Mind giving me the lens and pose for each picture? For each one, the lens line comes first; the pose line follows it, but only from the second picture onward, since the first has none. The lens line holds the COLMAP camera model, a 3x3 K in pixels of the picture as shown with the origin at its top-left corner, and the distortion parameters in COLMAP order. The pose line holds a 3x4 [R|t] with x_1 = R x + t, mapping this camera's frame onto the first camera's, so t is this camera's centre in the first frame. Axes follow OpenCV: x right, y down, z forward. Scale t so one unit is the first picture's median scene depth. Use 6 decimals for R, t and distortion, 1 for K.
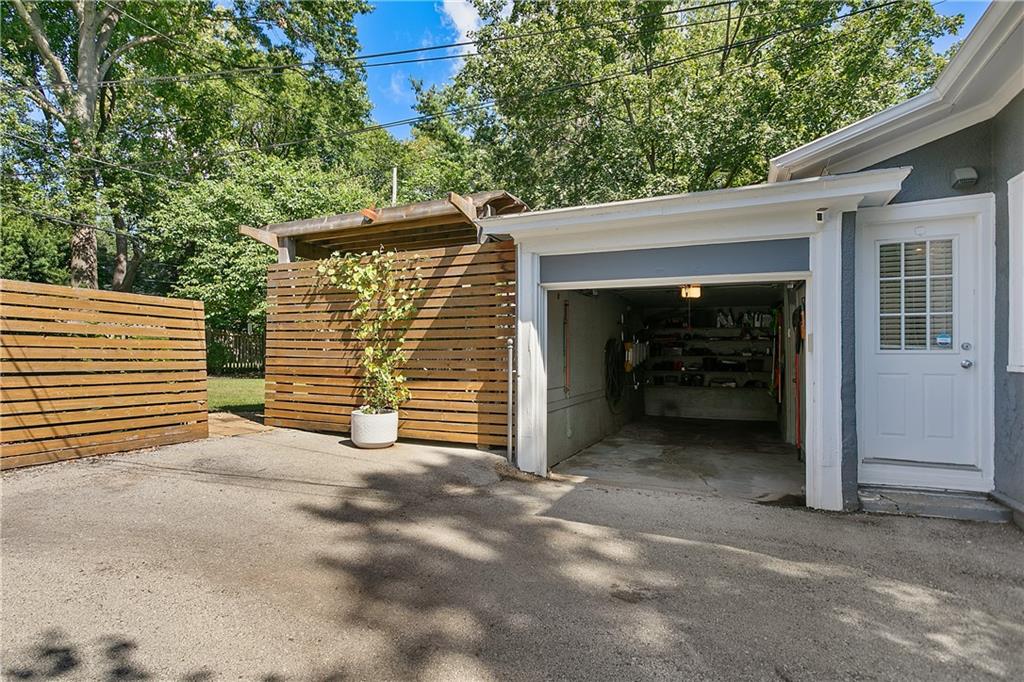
lens RADIAL K [[540.9, 0, 489.0], [0, 540.9, 359.1], [0, 0, 1]] dist [-0.005452, 0.000399]
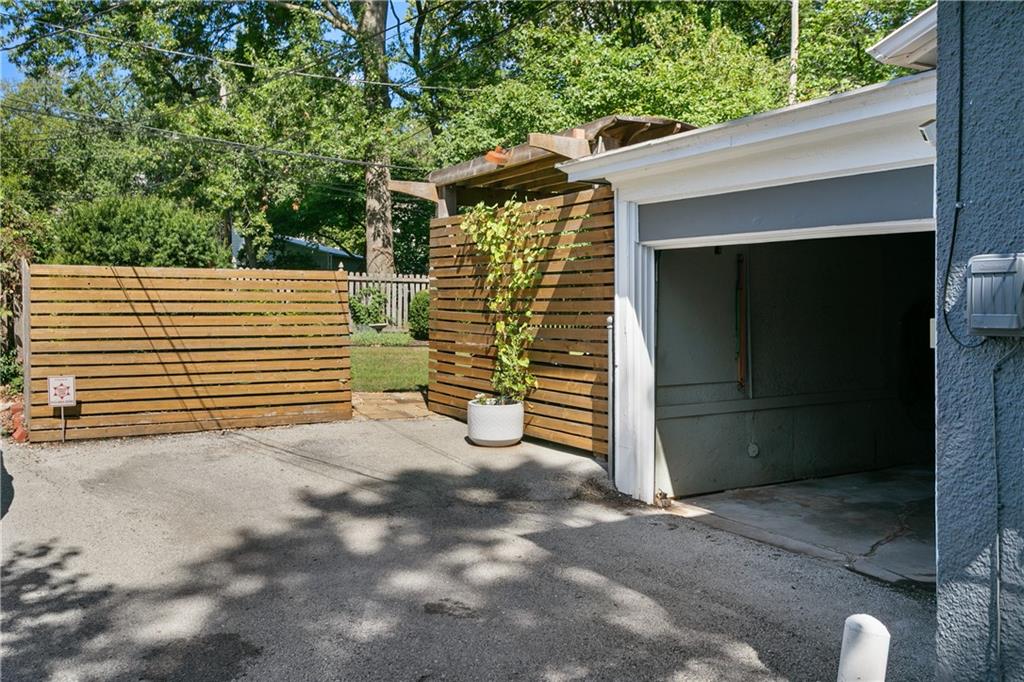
lens RADIAL K [[922.9, 0, 512.0], [0, 922.9, 336.6], [0, 0, 1]] dist [-0.009139, -0.000587]
pose [[0.814025, 0.017117, -0.580578, 0.579331], [0.003935, 0.999380, 0.034982, -0.046844], [0.580817, -0.030761, 0.813453, -0.110895]]
